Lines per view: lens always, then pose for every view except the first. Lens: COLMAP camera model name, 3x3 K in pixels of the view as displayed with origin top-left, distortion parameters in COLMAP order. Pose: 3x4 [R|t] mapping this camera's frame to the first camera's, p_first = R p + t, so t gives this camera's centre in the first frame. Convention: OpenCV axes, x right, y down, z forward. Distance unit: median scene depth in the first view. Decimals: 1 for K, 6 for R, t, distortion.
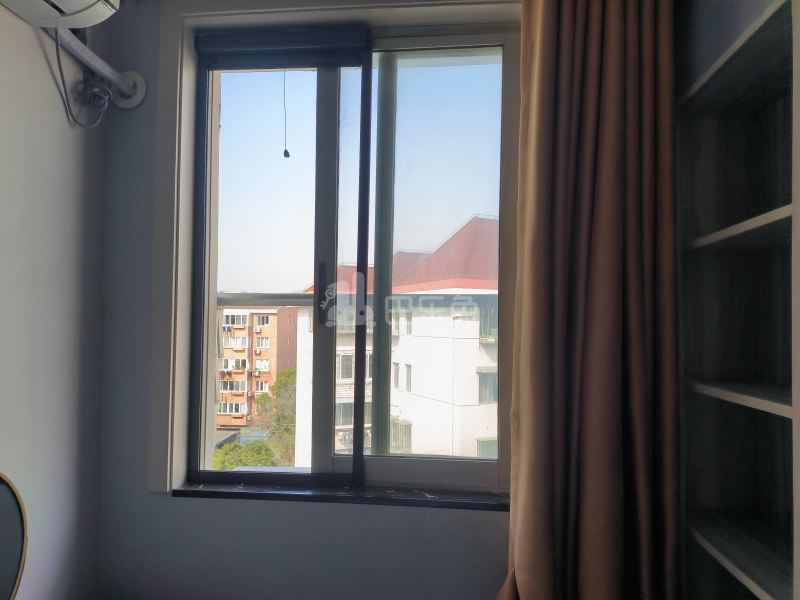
lens RADIAL K [[607.9, 0, 400.0], [0, 607.9, 300.0], [0, 0, 1]] dist [0.127684, -0.180034]
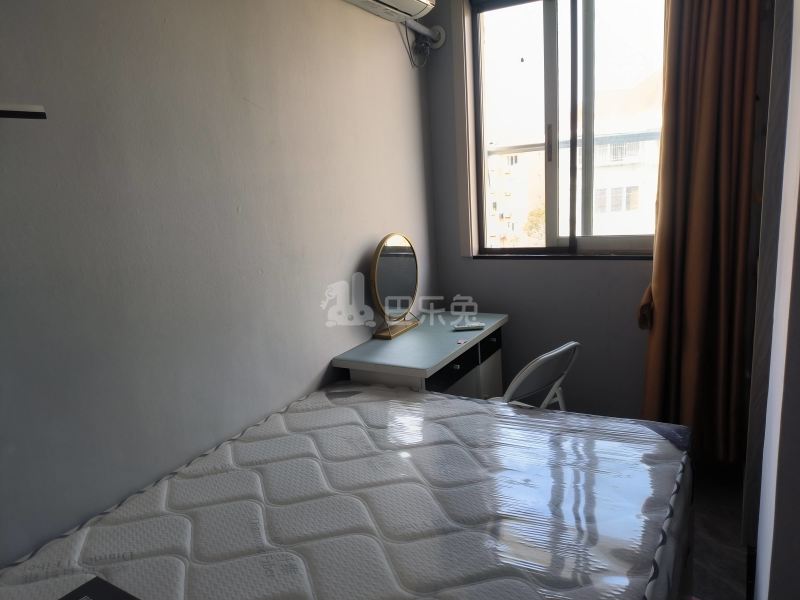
lens RADIAL K [[607.9, 0, 400.0], [0, 607.9, 300.0], [0, 0, 1]] dist [0.127684, -0.180034]
pose [[0.944042, 0.000735, -0.329824, 0.049364], [0.107105, 0.945120, 0.308668, -0.185109], [0.311951, -0.326722, 0.892155, -0.855966]]
